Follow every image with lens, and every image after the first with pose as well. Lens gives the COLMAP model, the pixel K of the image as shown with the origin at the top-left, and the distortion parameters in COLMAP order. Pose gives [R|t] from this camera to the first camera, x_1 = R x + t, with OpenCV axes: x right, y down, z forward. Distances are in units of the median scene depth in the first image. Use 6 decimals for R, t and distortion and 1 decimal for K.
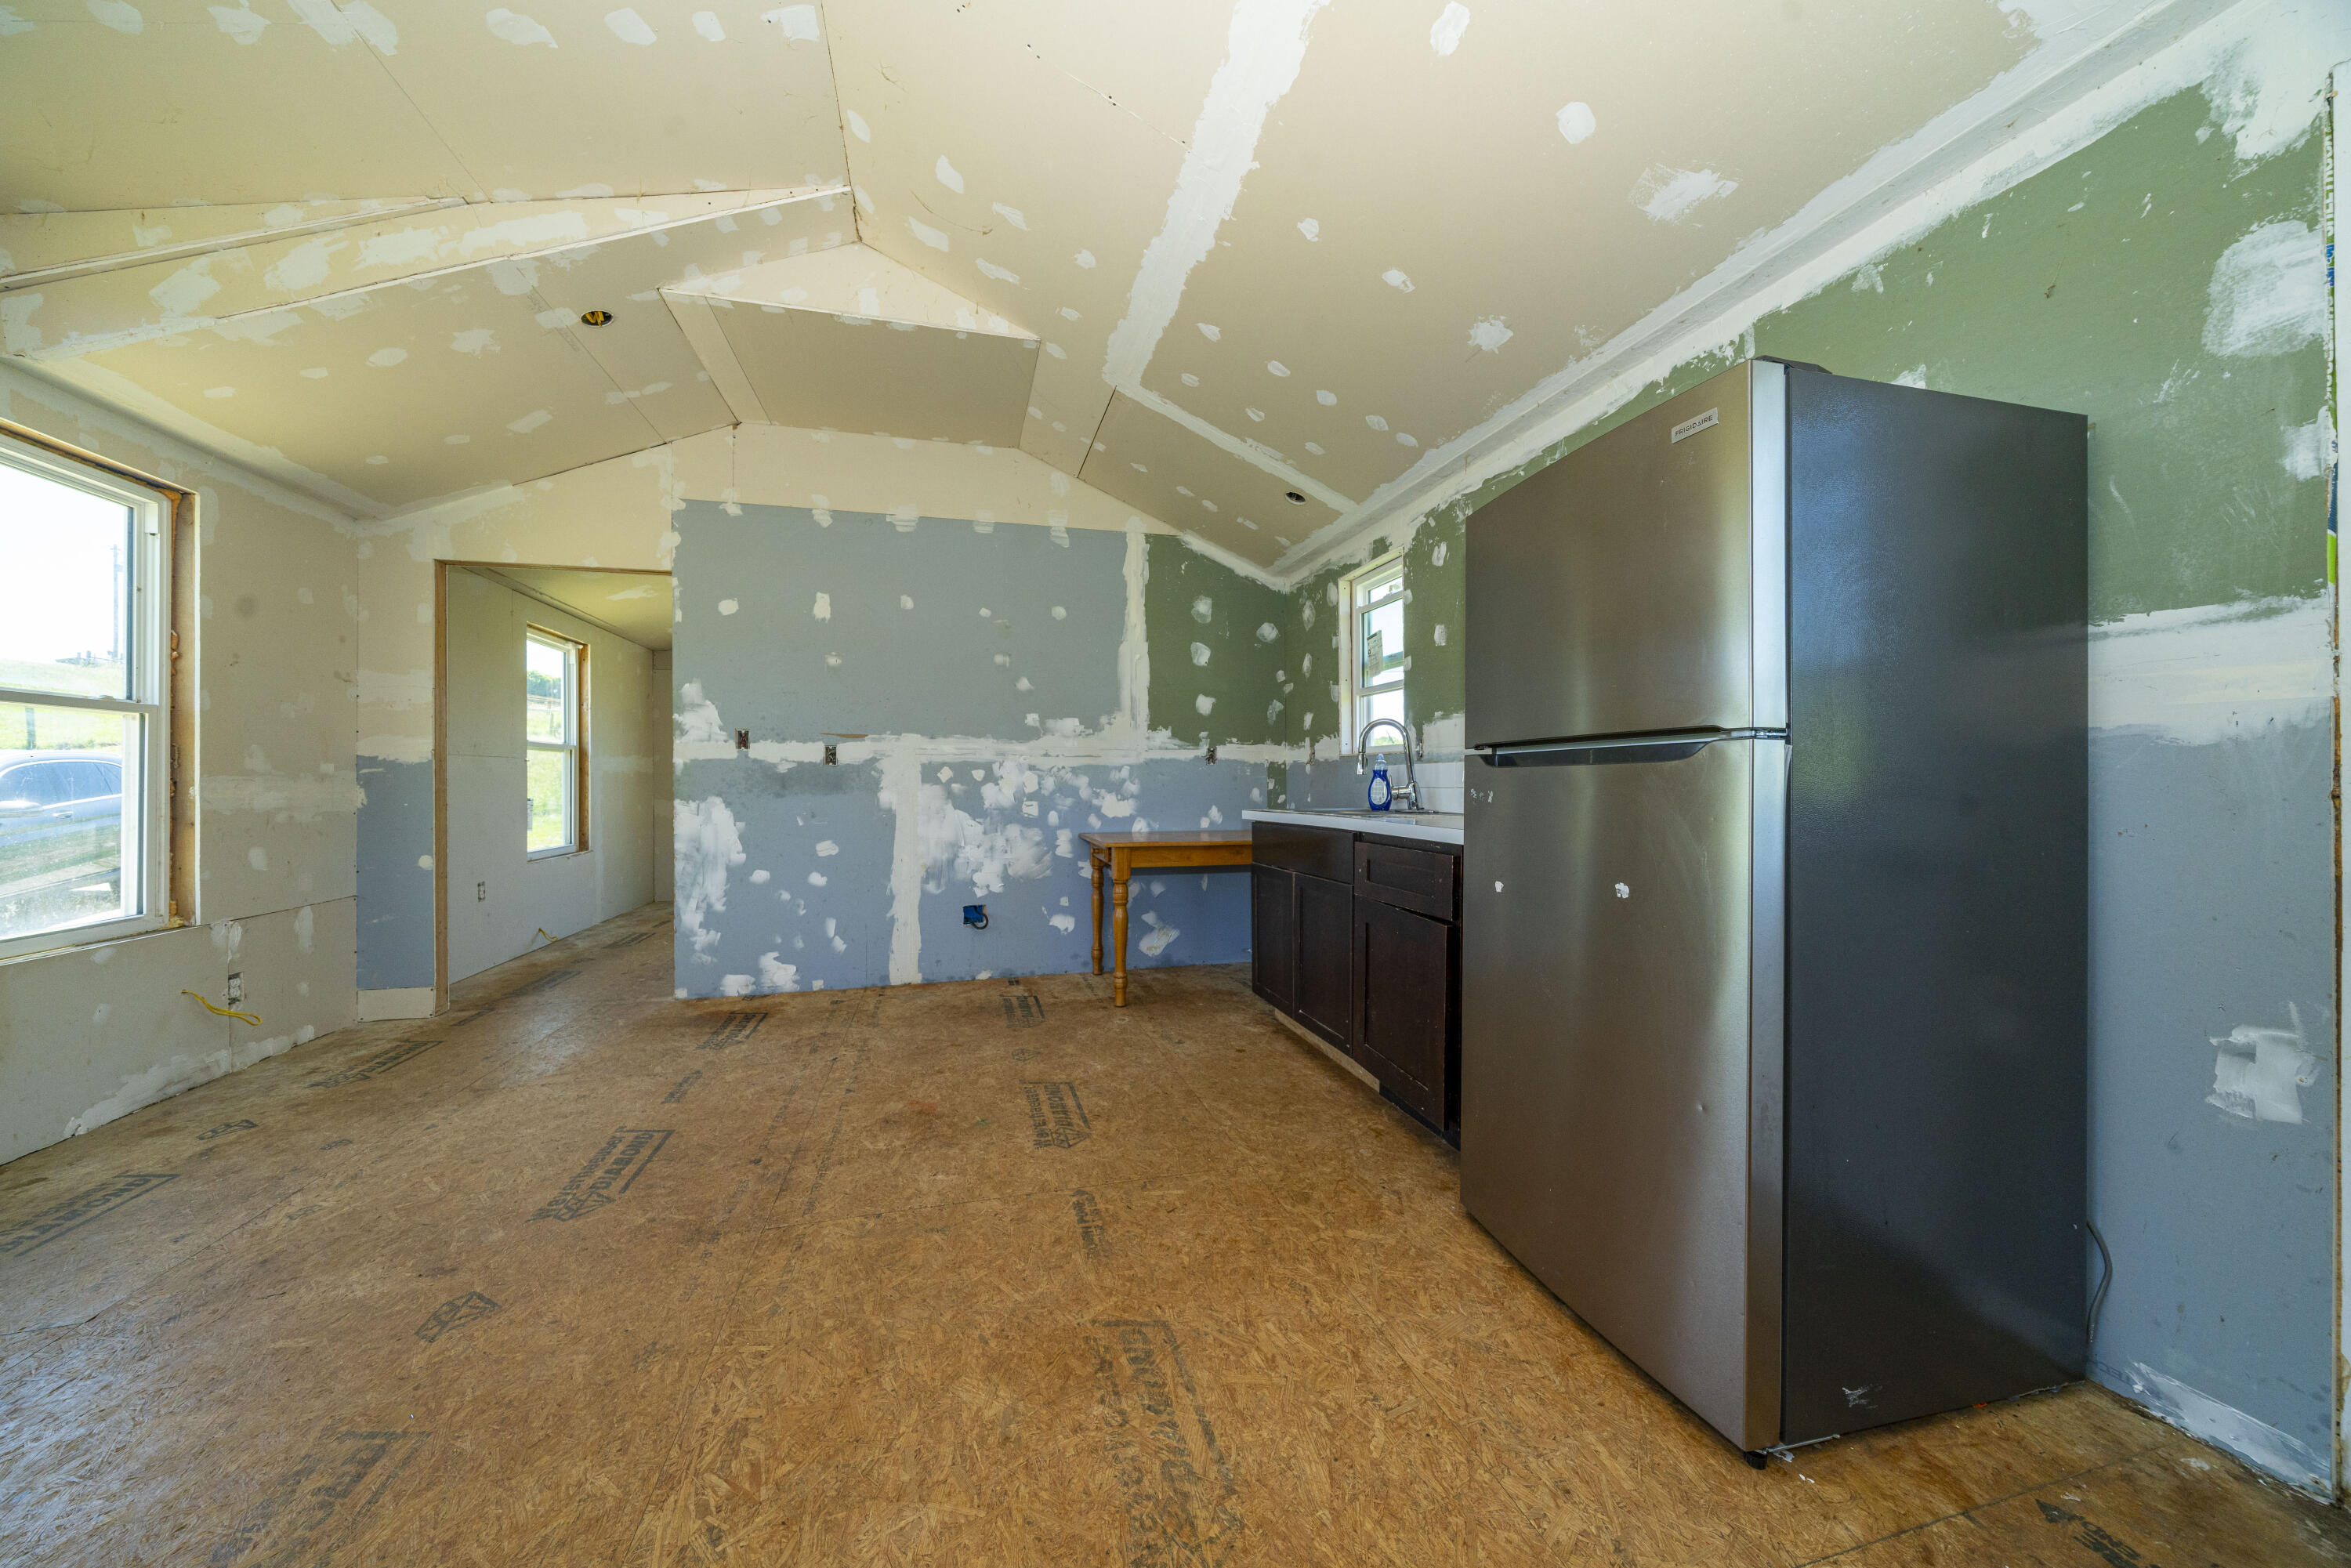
lens RADIAL K [[801.5, 0, 1161.7], [0, 801.5, 779.0], [0, 0, 1]] dist [-0.005717, 0.000255]
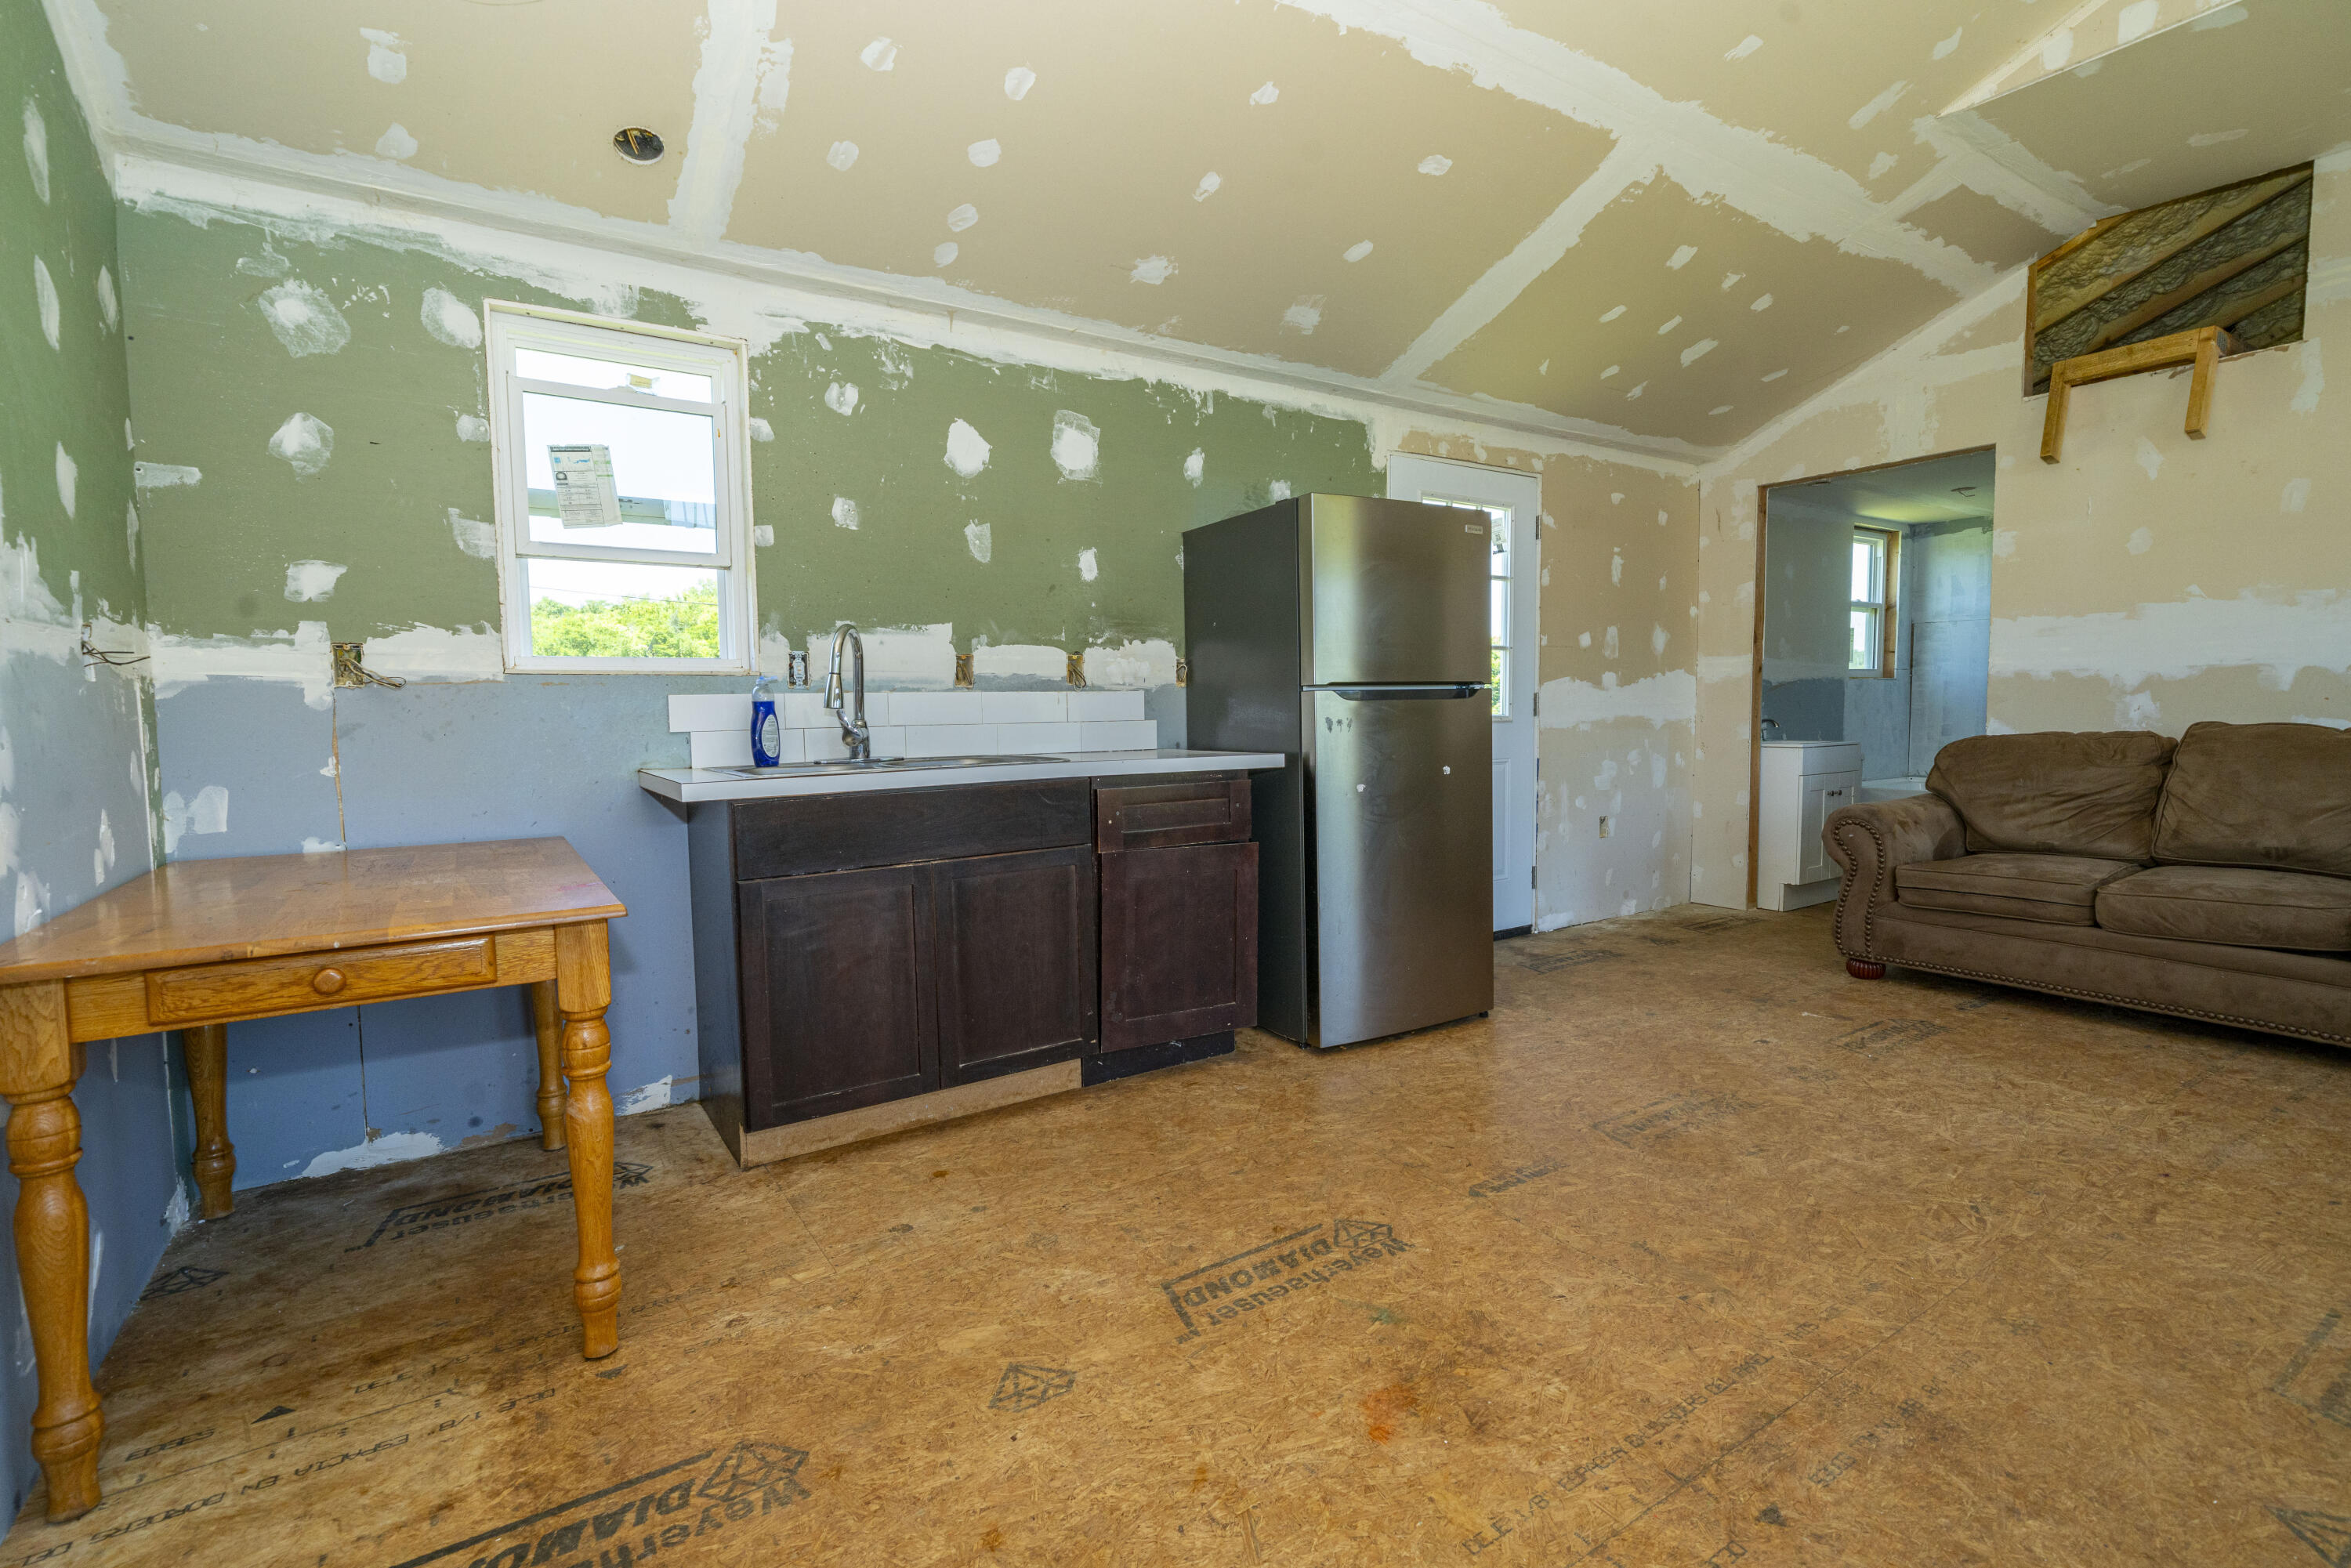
lens RADIAL K [[1064.2, 0, 1168.8], [0, 1064.2, 775.6], [0, 0, 1]] dist [0.002366, 0.000320]
pose [[-0.318676, -0.057367, 0.946126, -0.588756], [0.011273, 0.997867, 0.064301, -0.003571], [-0.947797, 0.031157, -0.317349, 0.930033]]
